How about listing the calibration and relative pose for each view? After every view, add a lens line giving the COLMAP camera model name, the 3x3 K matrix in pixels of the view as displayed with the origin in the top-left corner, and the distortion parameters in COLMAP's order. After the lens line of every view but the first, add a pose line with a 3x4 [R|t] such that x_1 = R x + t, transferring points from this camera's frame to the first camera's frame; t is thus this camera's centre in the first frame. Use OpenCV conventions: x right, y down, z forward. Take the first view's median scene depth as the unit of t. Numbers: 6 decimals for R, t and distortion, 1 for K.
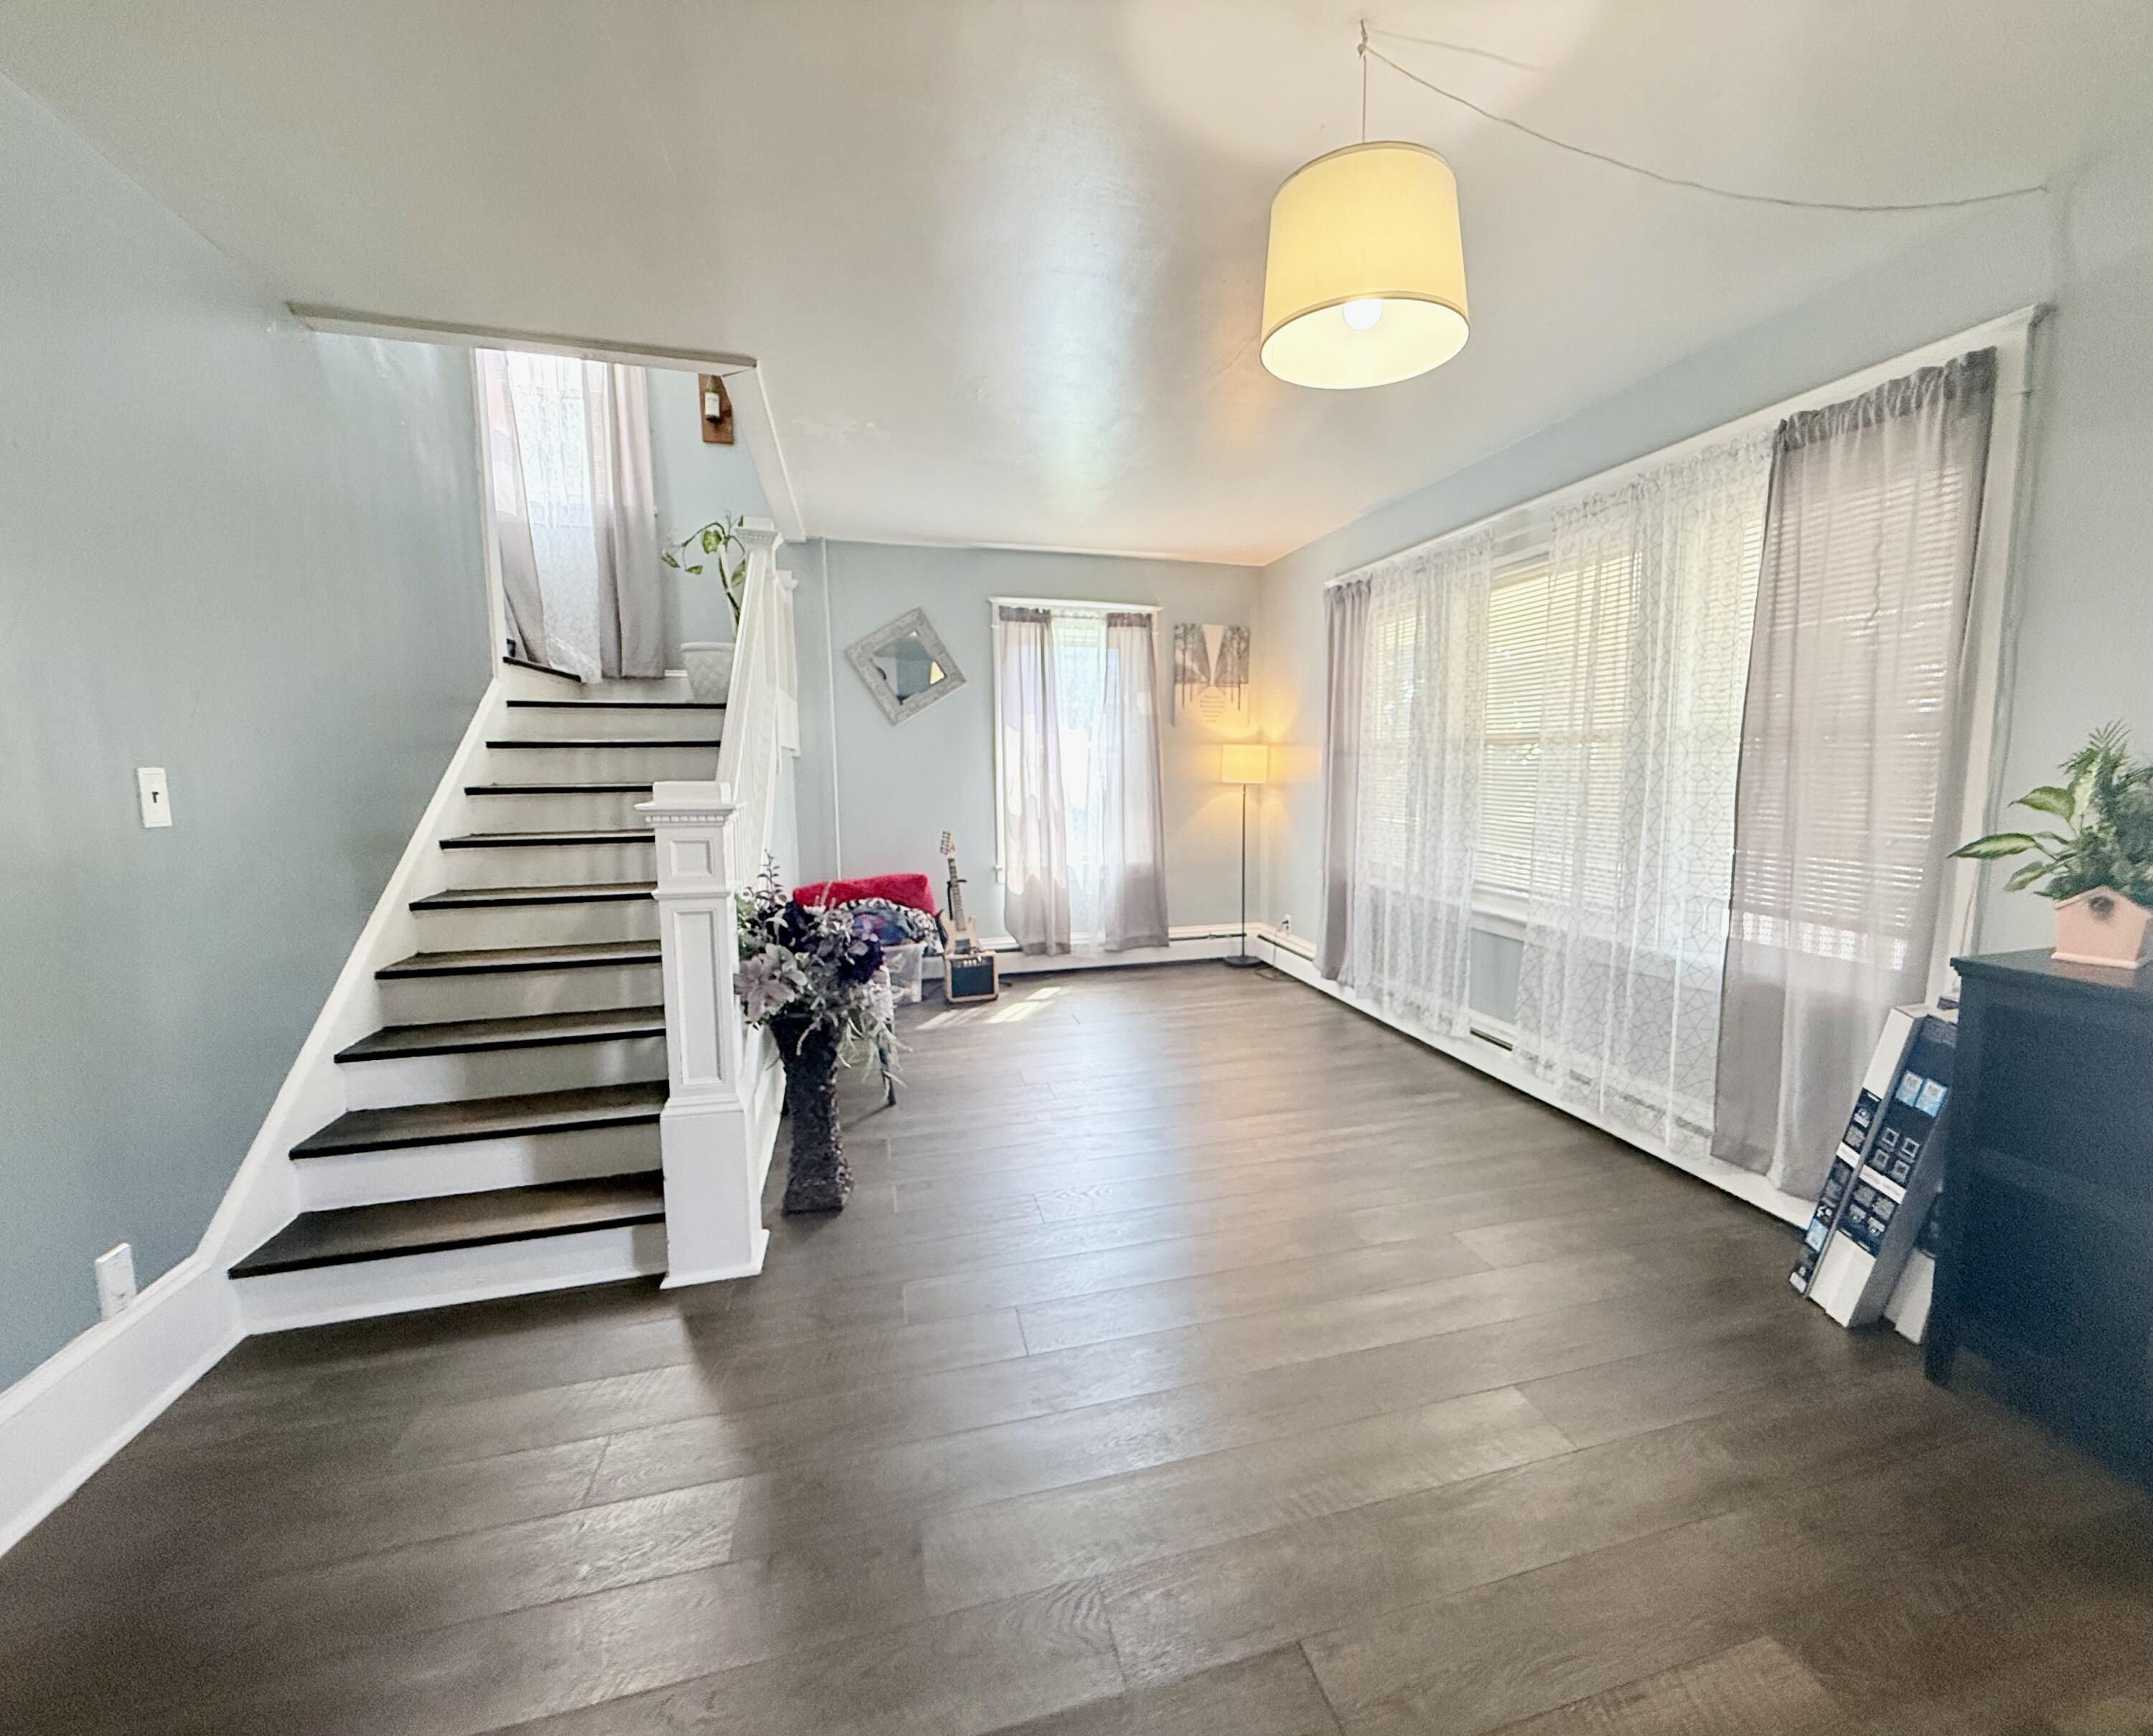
lens RADIAL K [[925.7, 0, 1151.0], [0, 925.7, 873.5], [0, 0, 1]] dist [-0.011193, -0.000413]
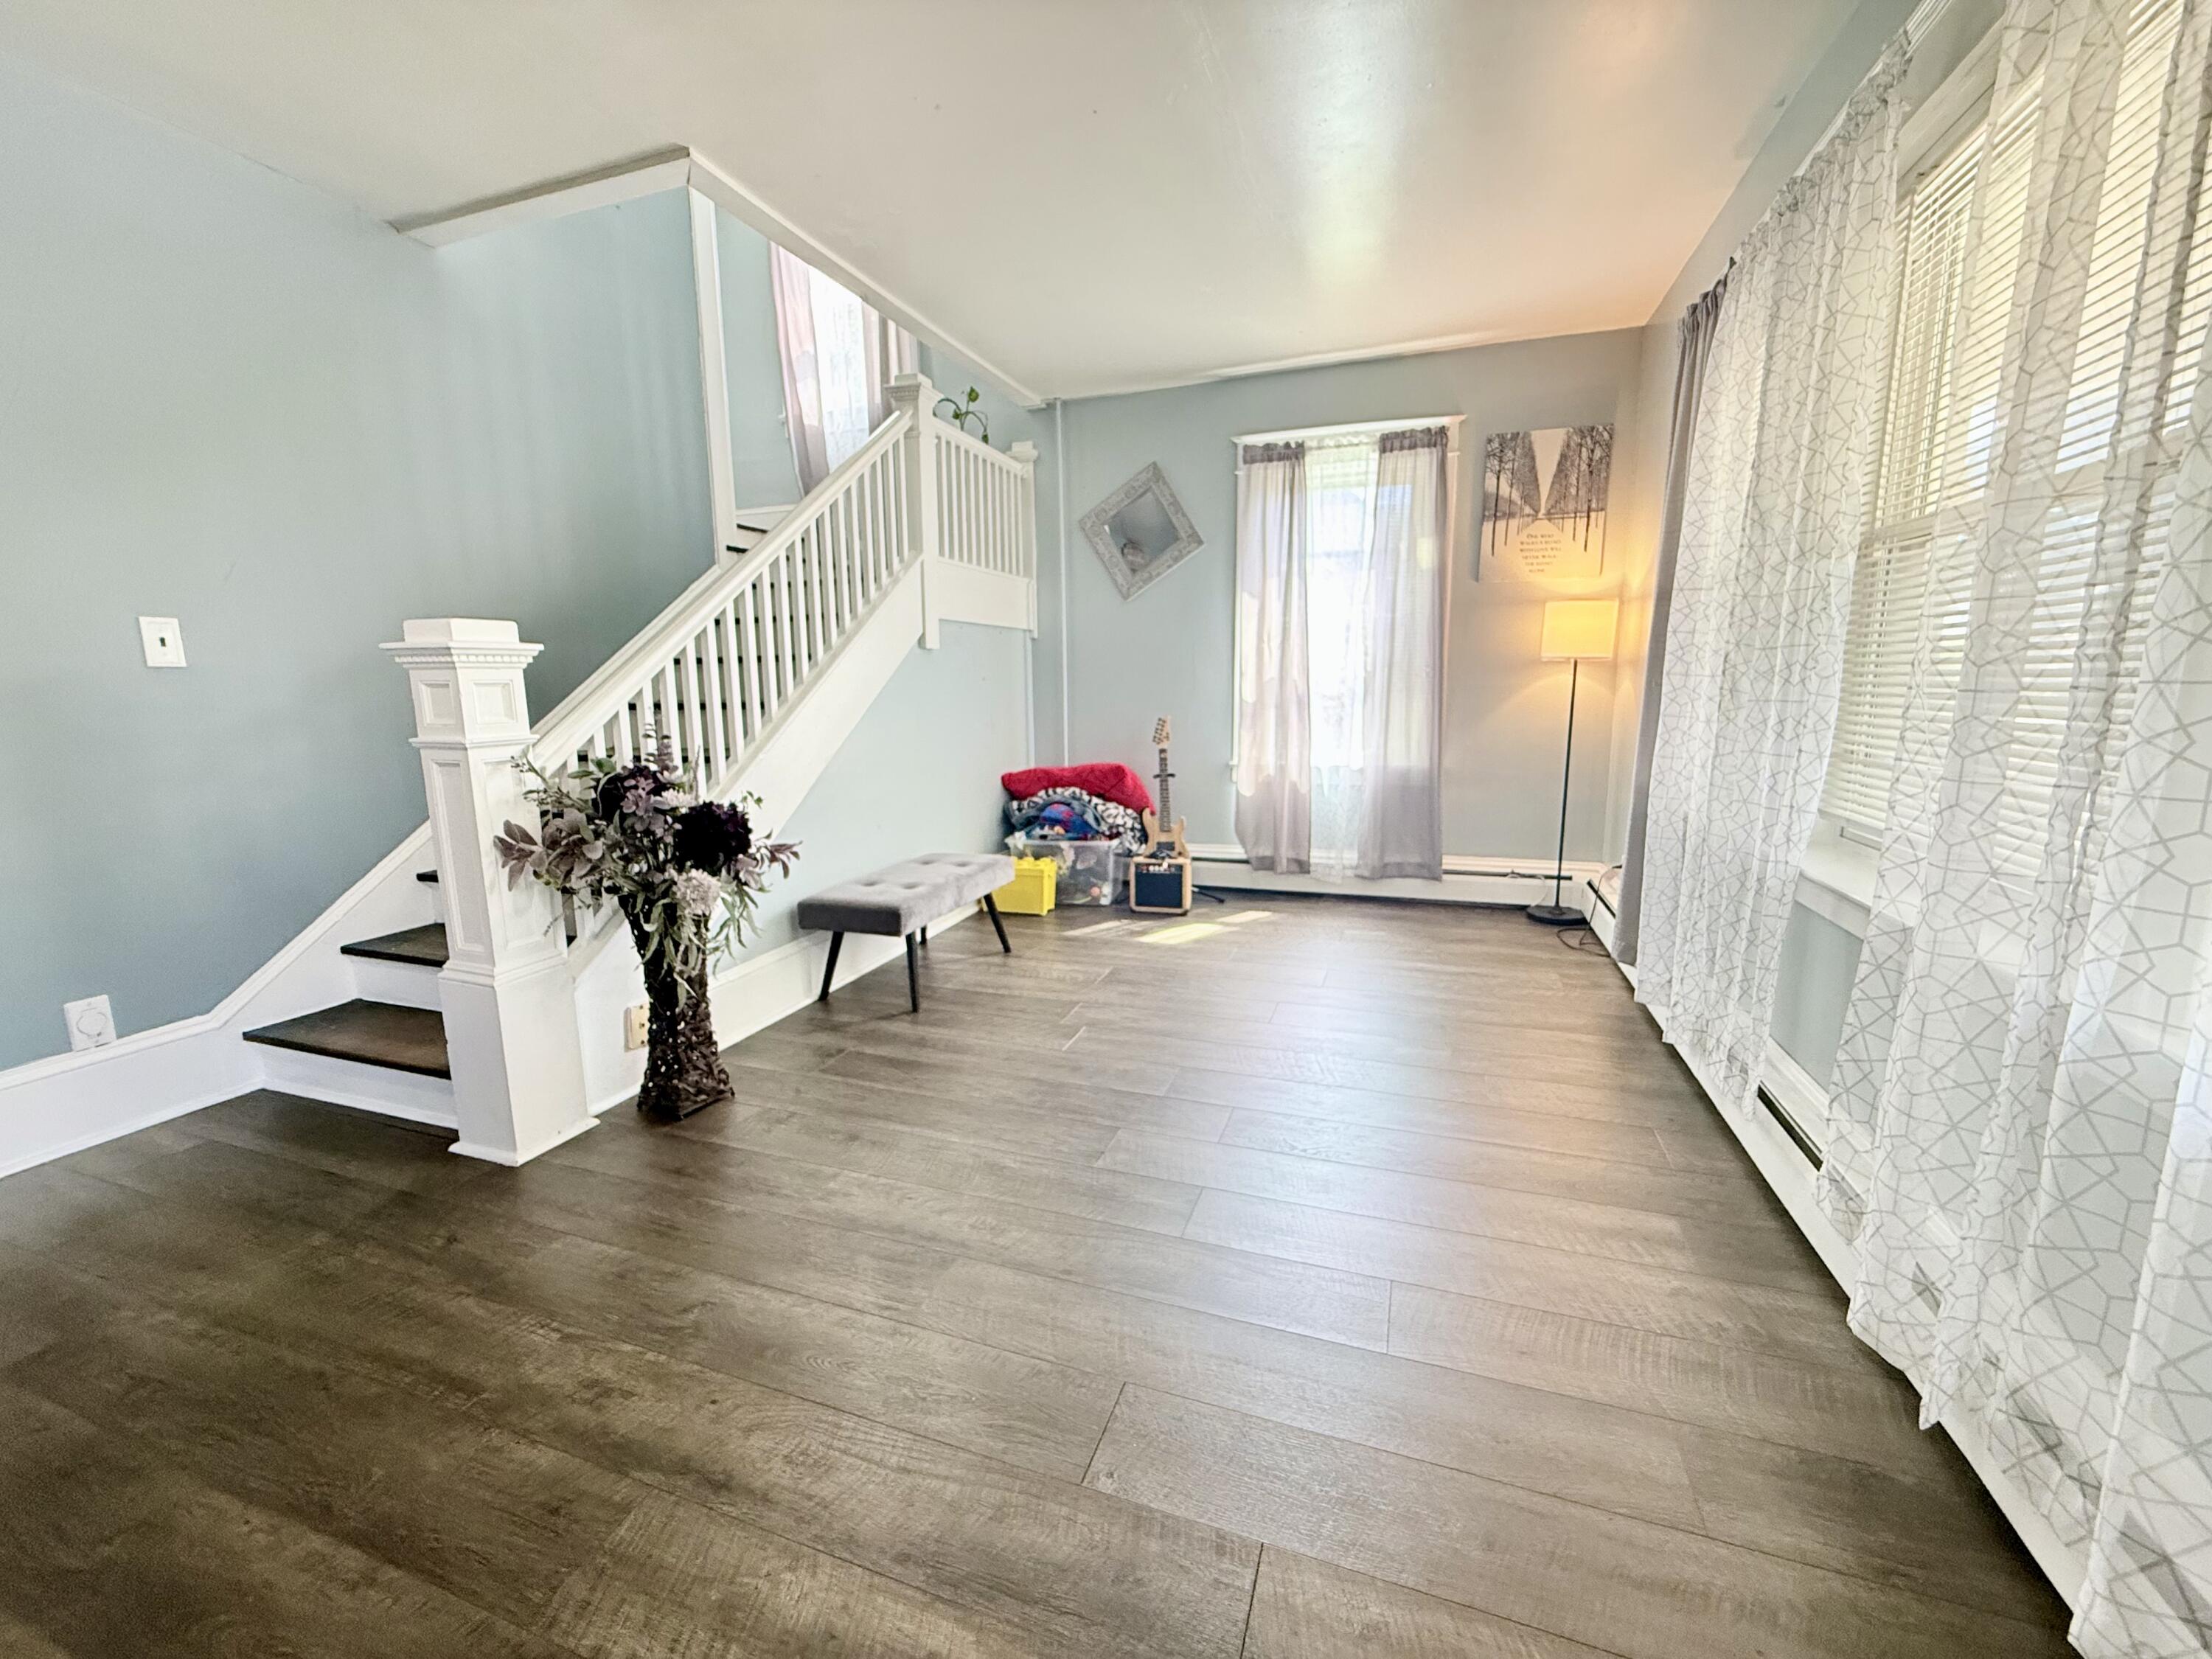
lens RADIAL K [[880.2, 0, 1105.3], [0, 880.2, 826.1], [0, 0, 1]] dist [-0.002033, 0.000563]
pose [[0.805366, 0.089694, -0.585953, 0.226697], [-0.059890, 0.995740, 0.070105, 0.001375], [0.589745, -0.021368, 0.807307, 0.281230]]
